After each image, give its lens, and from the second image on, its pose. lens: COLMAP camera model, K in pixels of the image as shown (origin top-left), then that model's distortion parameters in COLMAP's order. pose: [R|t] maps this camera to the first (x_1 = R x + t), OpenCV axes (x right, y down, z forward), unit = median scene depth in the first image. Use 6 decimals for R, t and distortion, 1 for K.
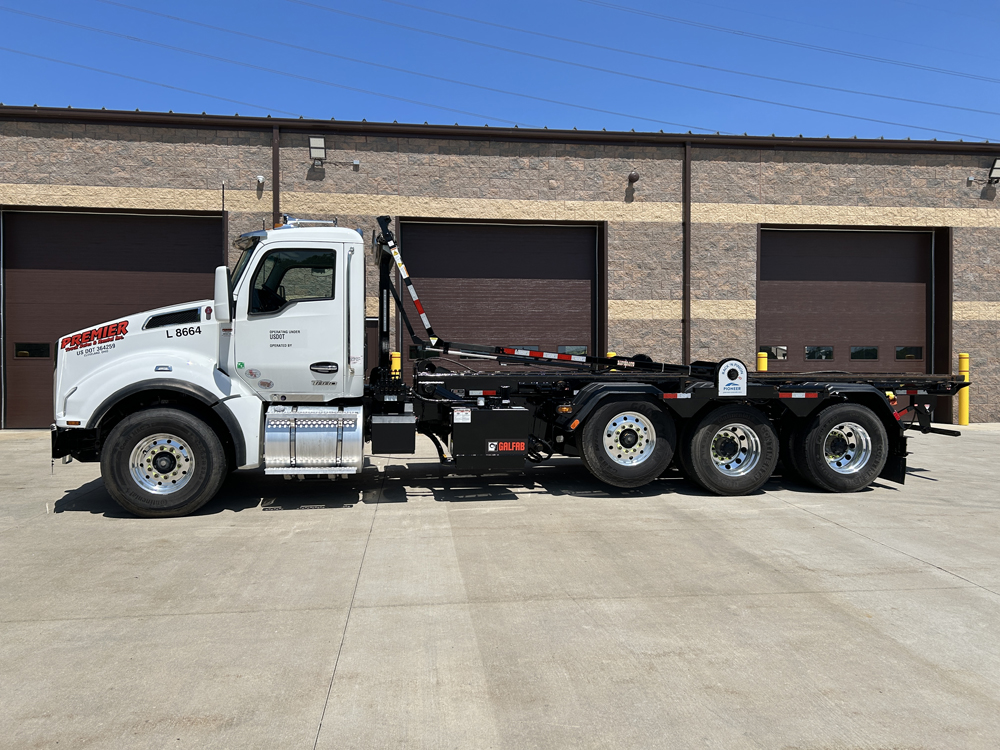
lens RADIAL K [[734.3, 0, 496.1], [0, 734.3, 378.6], [0, 0, 1]] dist [0.015626, -0.034199]
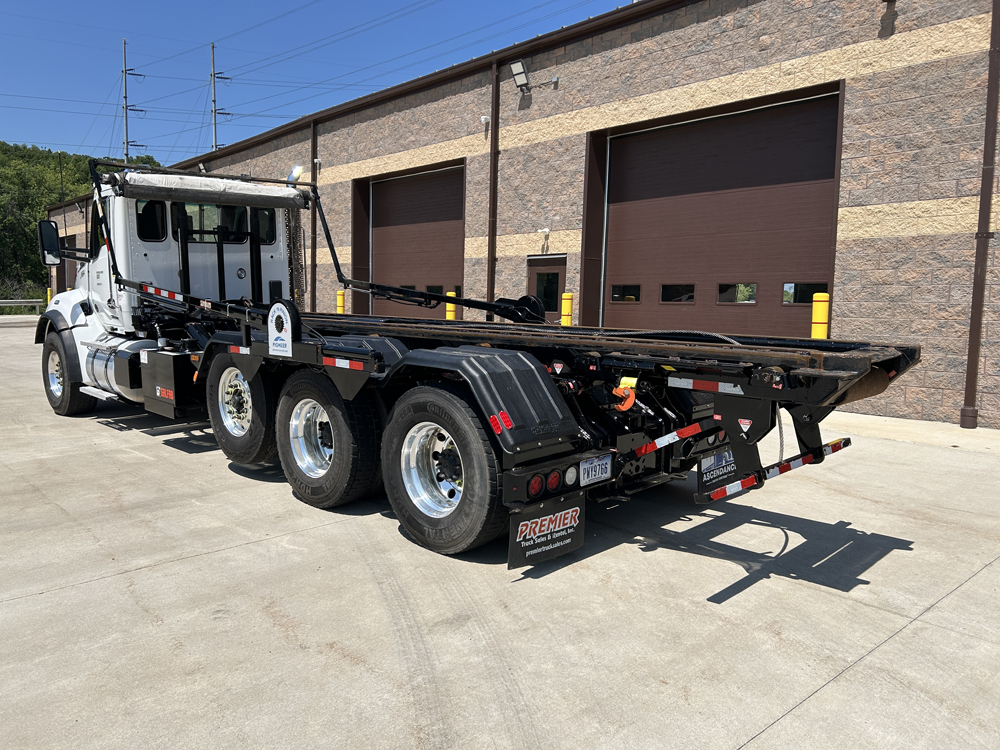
lens RADIAL K [[734.3, 0, 493.2], [0, 734.3, 368.7], [0, 0, 1]] dist [0.015626, -0.034199]
pose [[0.589384, 0.081102, -0.803772, 0.493268], [-0.030718, 0.996478, 0.078021, -0.011459], [0.807269, -0.021294, 0.589799, 0.394477]]
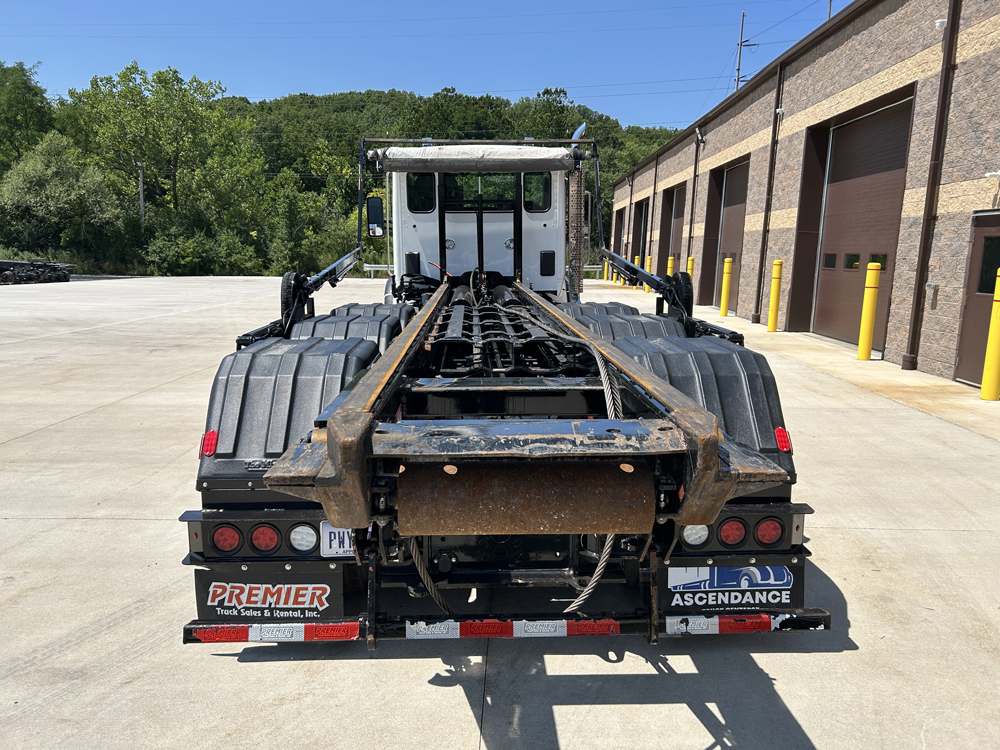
lens RADIAL K [[734.3, 0, 506.4], [0, 734.3, 380.2], [0, 0, 1]] dist [0.015626, -0.034199]
pose [[-0.110314, 0.160486, -0.980854, 0.468877], [-0.044236, 0.985107, 0.166157, -0.025003], [0.992912, 0.061719, -0.101571, 0.638810]]
